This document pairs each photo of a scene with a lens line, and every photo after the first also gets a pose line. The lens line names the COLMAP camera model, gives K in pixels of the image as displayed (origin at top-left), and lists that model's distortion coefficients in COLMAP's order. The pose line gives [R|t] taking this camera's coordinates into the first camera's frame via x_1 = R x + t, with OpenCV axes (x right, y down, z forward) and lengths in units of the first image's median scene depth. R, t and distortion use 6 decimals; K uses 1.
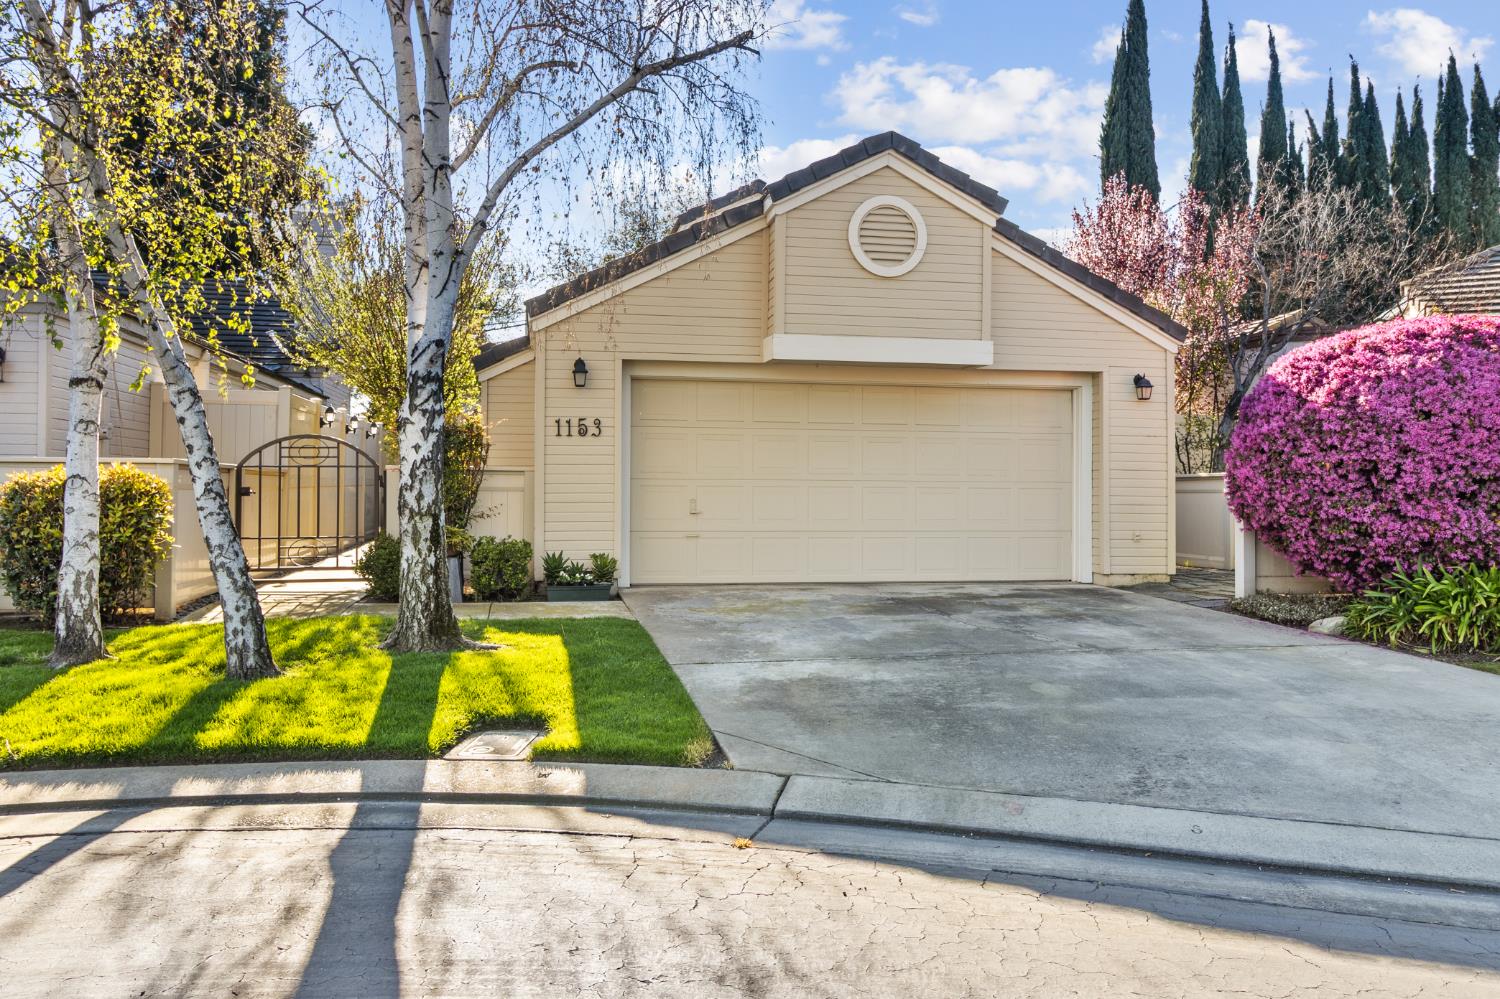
lens RADIAL K [[1063.6, 0, 750.0], [0, 1063.6, 499.5], [0, 0, 1]] dist [-0.004031, 0.002044]
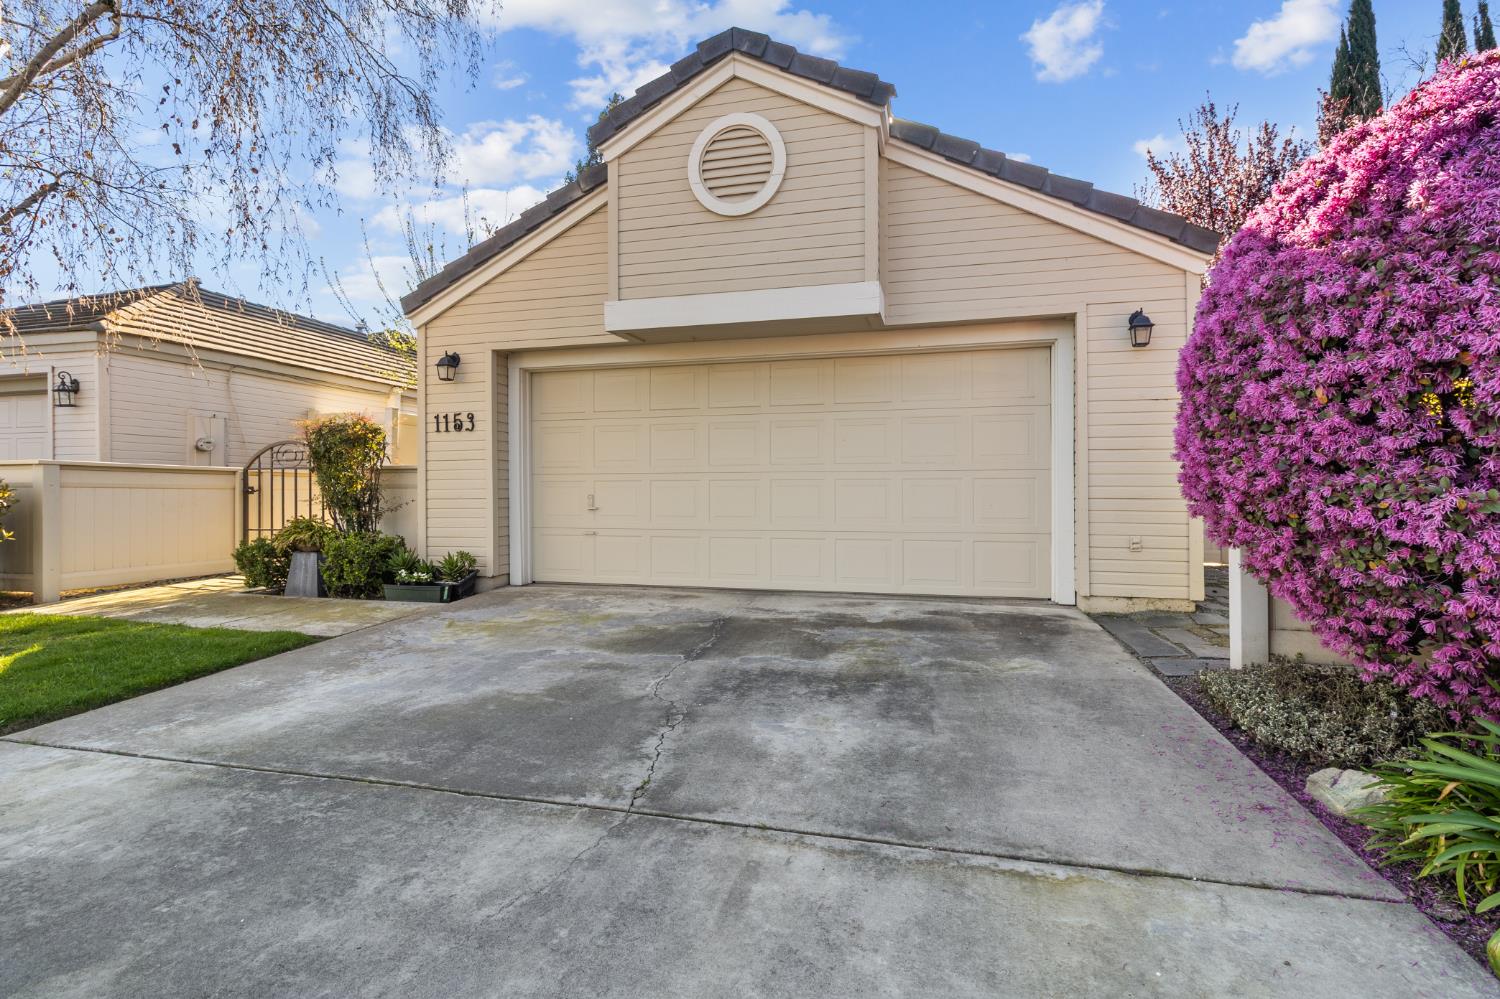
lens RADIAL K [[691.3, 0, 750.0], [0, 691.3, 499.5], [0, 0, 1]] dist [0.003905, -0.000479]
pose [[0.910392, -0.003589, -0.413730, 0.354690], [0.005014, 0.999985, 0.002359, 0.003576], [0.413715, -0.004222, 0.910396, 0.529018]]
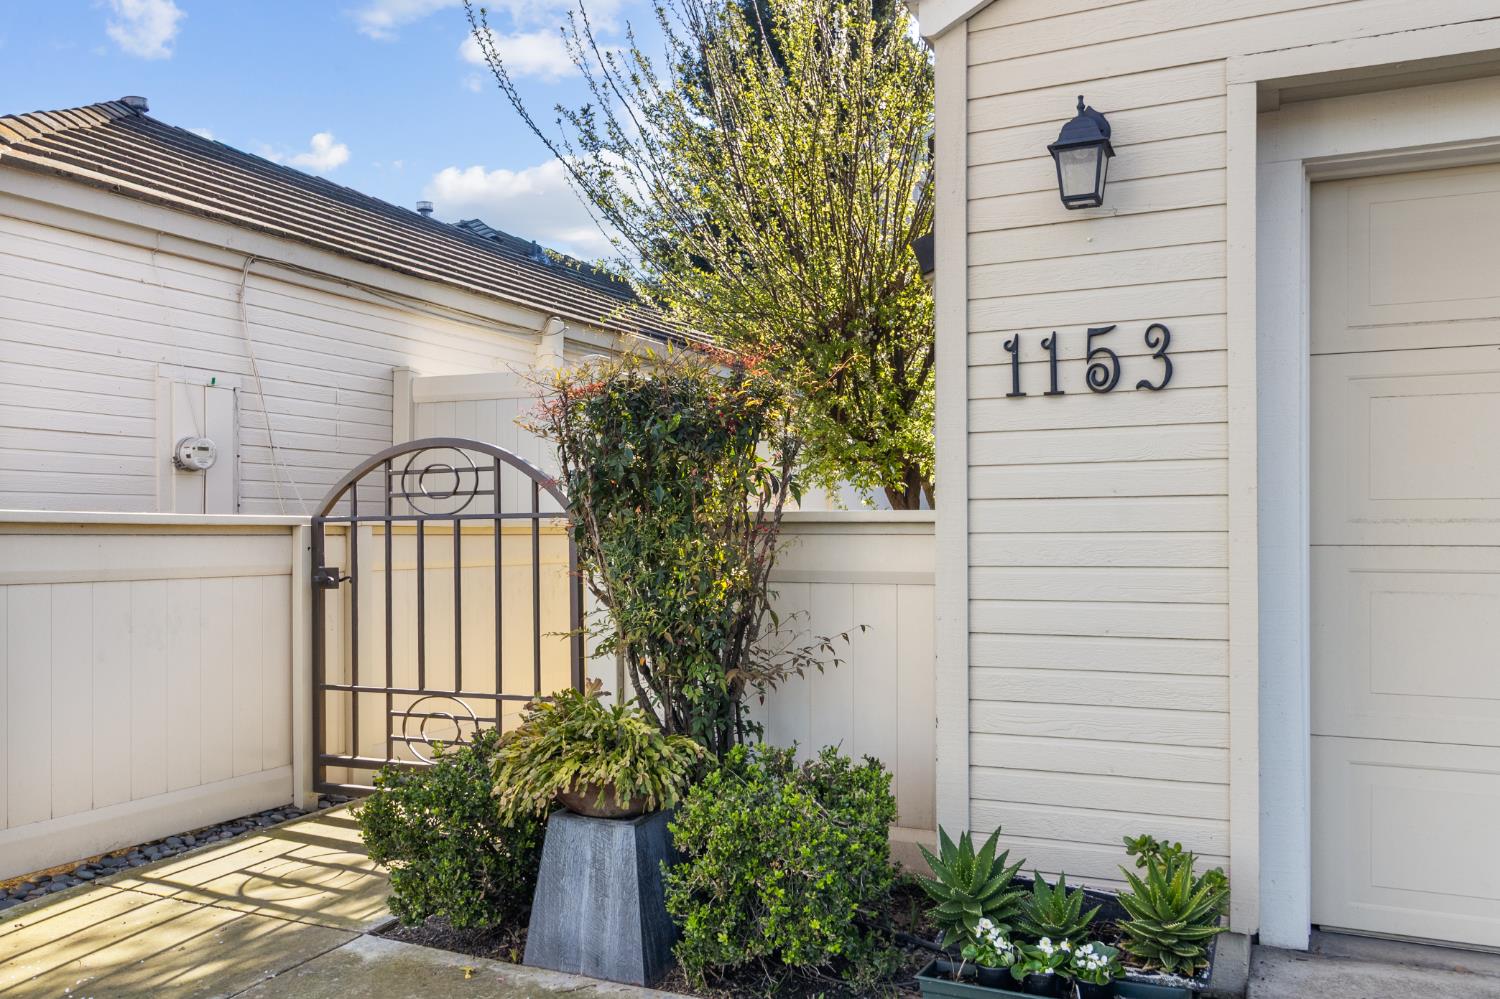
lens RADIAL K [[1220.7, 0, 741.3], [0, 1220.7, 547.6], [0, 0, 1]] dist [0.024222, 0.004678]
pose [[0.820627, 0.000114, -0.571464, -0.054304], [0.003277, 0.999983, 0.004905, -0.021831], [0.571455, -0.005898, 0.820612, 0.691008]]
